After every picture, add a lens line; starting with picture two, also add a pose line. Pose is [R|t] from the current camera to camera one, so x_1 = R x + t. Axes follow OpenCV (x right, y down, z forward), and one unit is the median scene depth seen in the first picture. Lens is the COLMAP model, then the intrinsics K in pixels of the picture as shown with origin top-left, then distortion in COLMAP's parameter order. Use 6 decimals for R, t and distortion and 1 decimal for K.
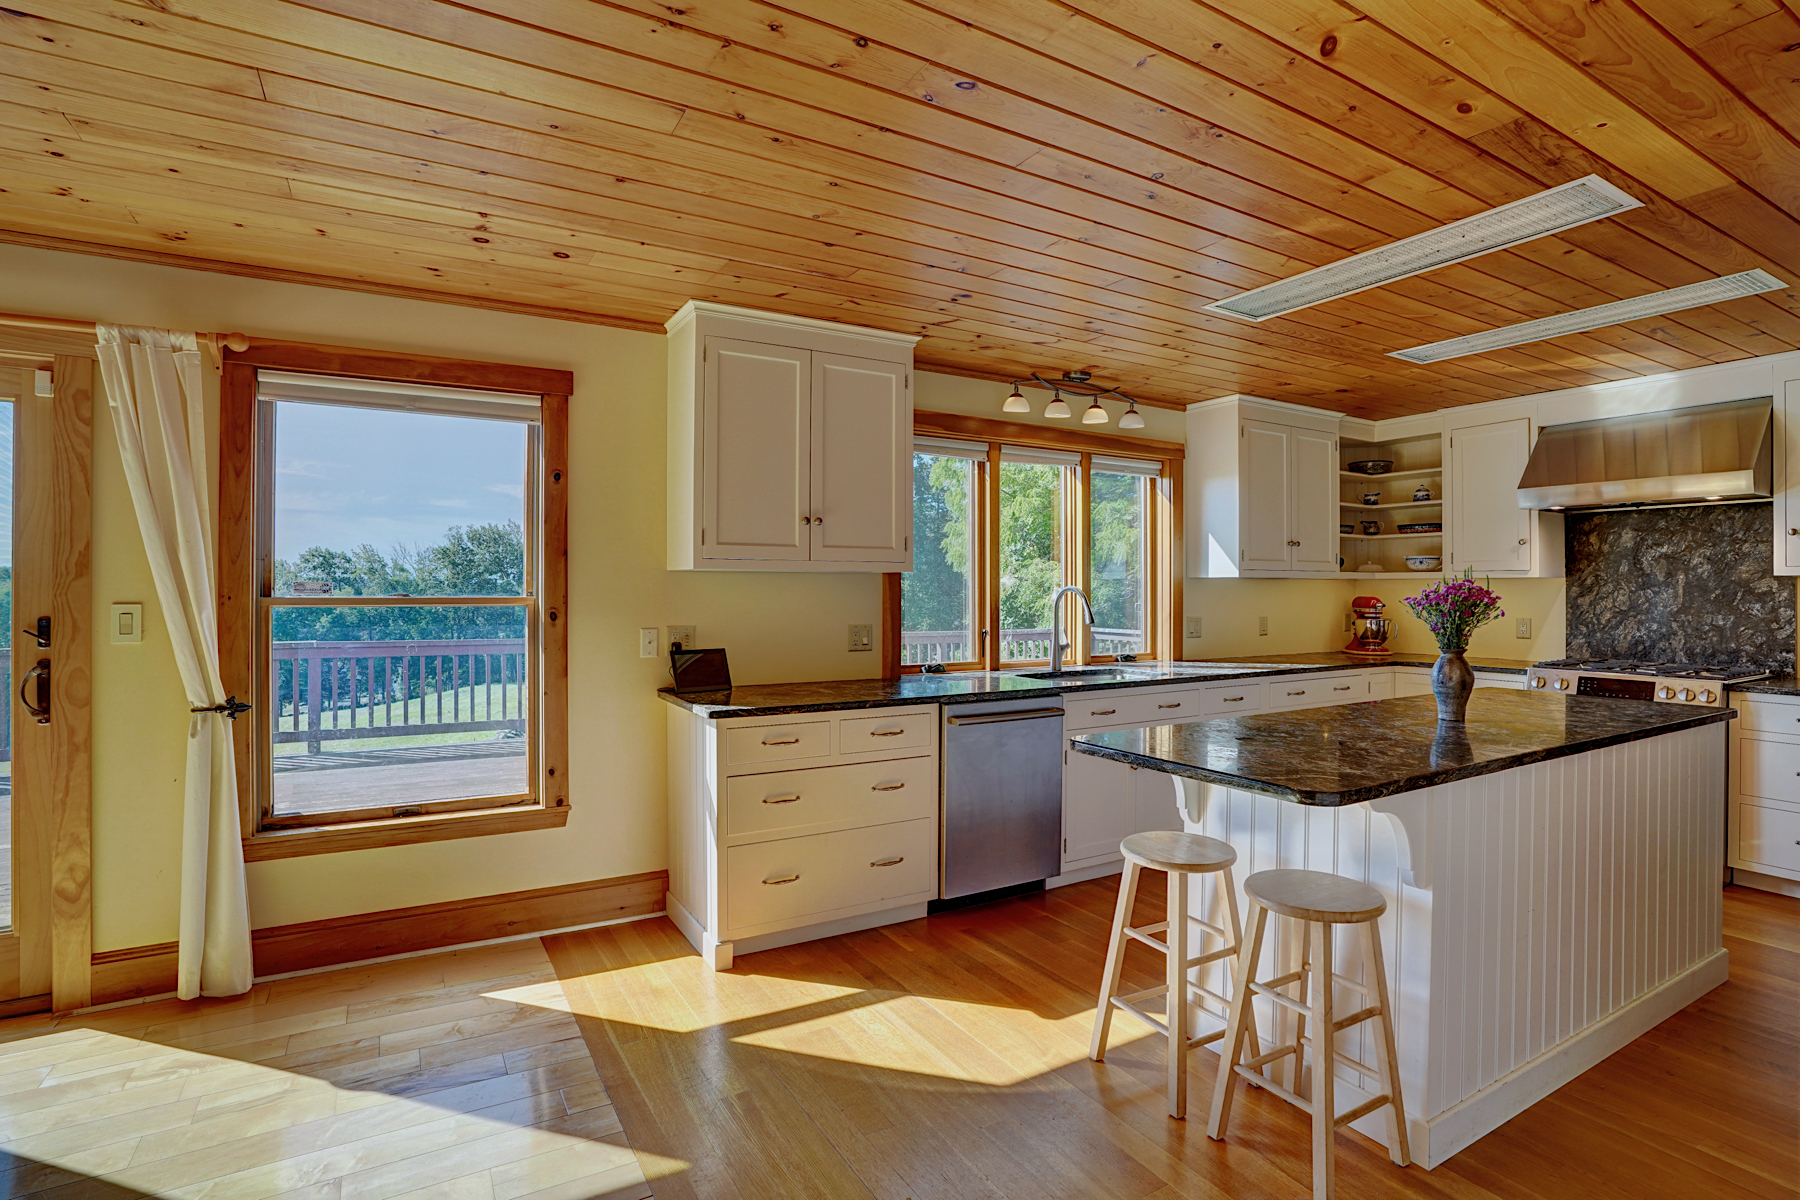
lens RADIAL K [[859.1, 0, 884.4], [0, 859.1, 589.1], [0, 0, 1]] dist [-0.034910, 0.004819]
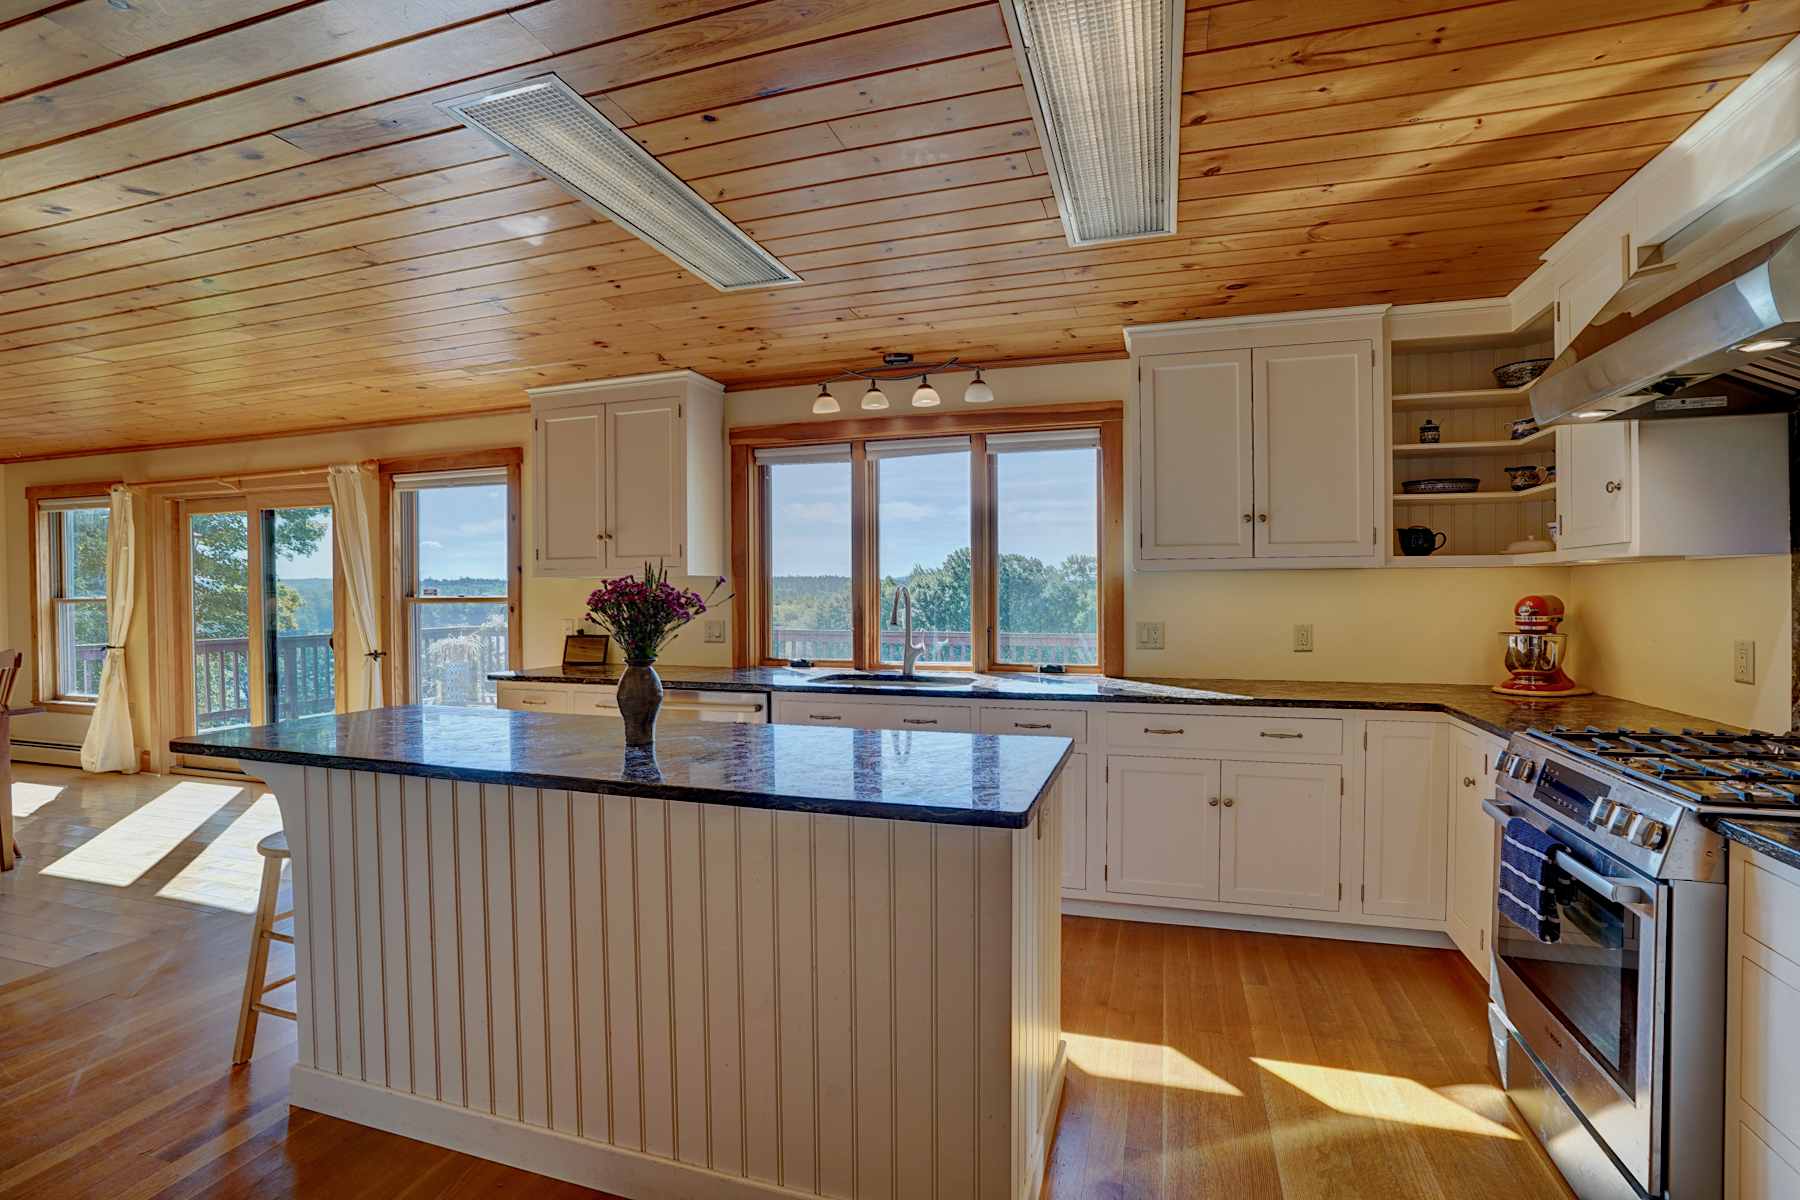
lens RADIAL K [[859.1, 0, 901.2], [0, 859.1, 600.9], [0, 0, 1]] dist [-0.034910, 0.004819]
pose [[0.670815, 0.008513, -0.741576, 0.897584], [0.012802, 0.999652, 0.023056, -0.007416], [0.741514, -0.024960, 0.670473, 0.365115]]
